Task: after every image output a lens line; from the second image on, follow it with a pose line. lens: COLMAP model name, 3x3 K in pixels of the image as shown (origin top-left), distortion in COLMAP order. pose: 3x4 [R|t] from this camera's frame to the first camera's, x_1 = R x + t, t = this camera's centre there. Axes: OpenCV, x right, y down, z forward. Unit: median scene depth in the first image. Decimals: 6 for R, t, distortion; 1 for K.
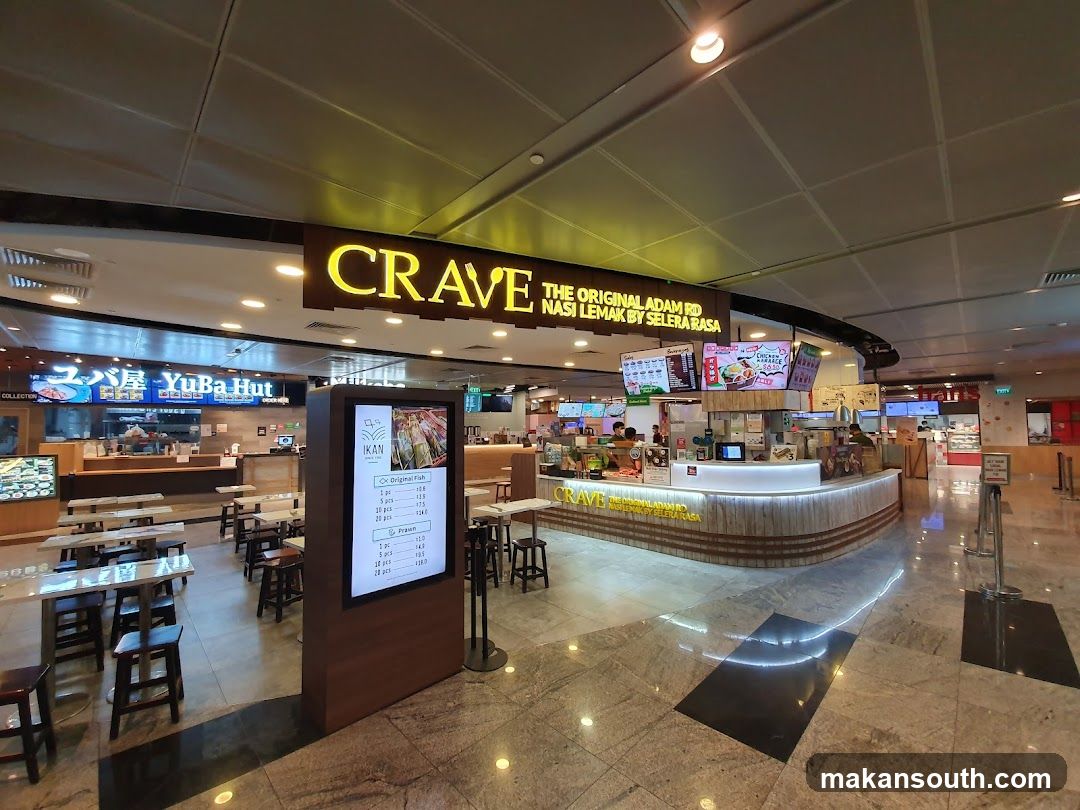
lens RADIAL K [[431.4, 0, 540.0], [0, 431.4, 405.0], [0, 0, 1]] dist [-0.002583, -0.000258]
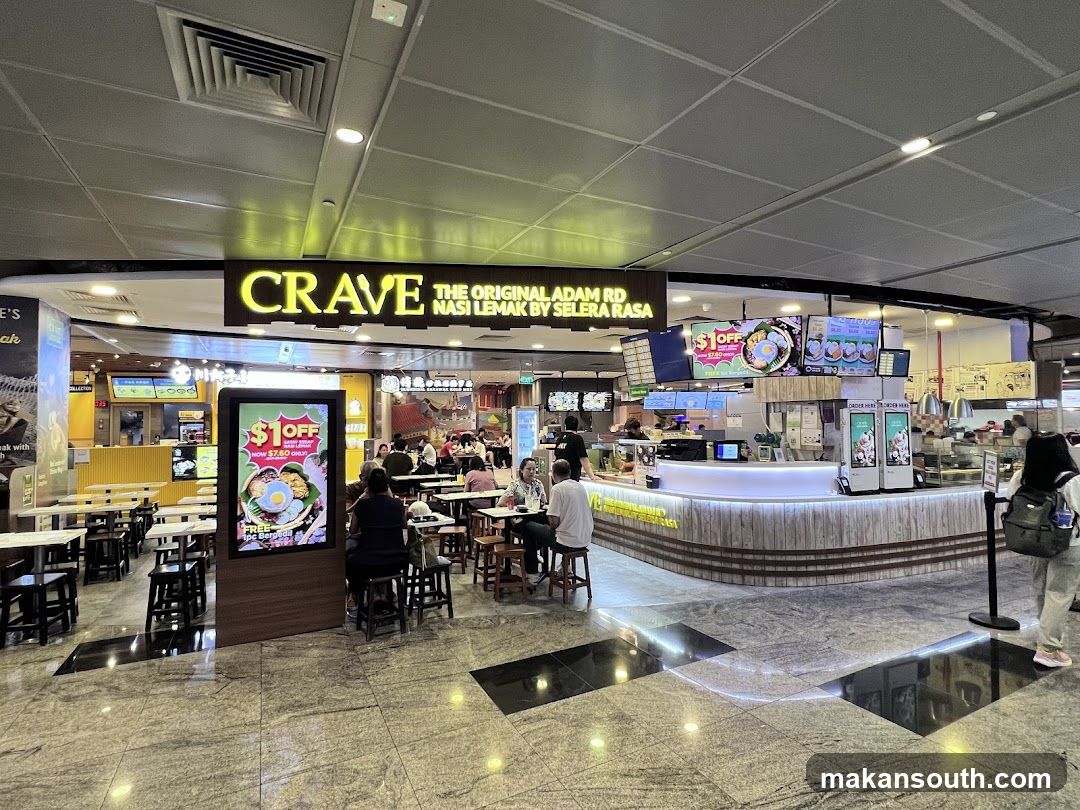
lens RADIAL K [[533.8, 0, 540.0], [0, 533.8, 405.0], [0, 0, 1]] dist [-0.004250, -0.000067]
pose [[0.954631, -0.007800, -0.297690, 0.615353], [0.013654, 0.999752, 0.017593, -0.007697], [0.297478, -0.020860, 0.954501, -0.173579]]
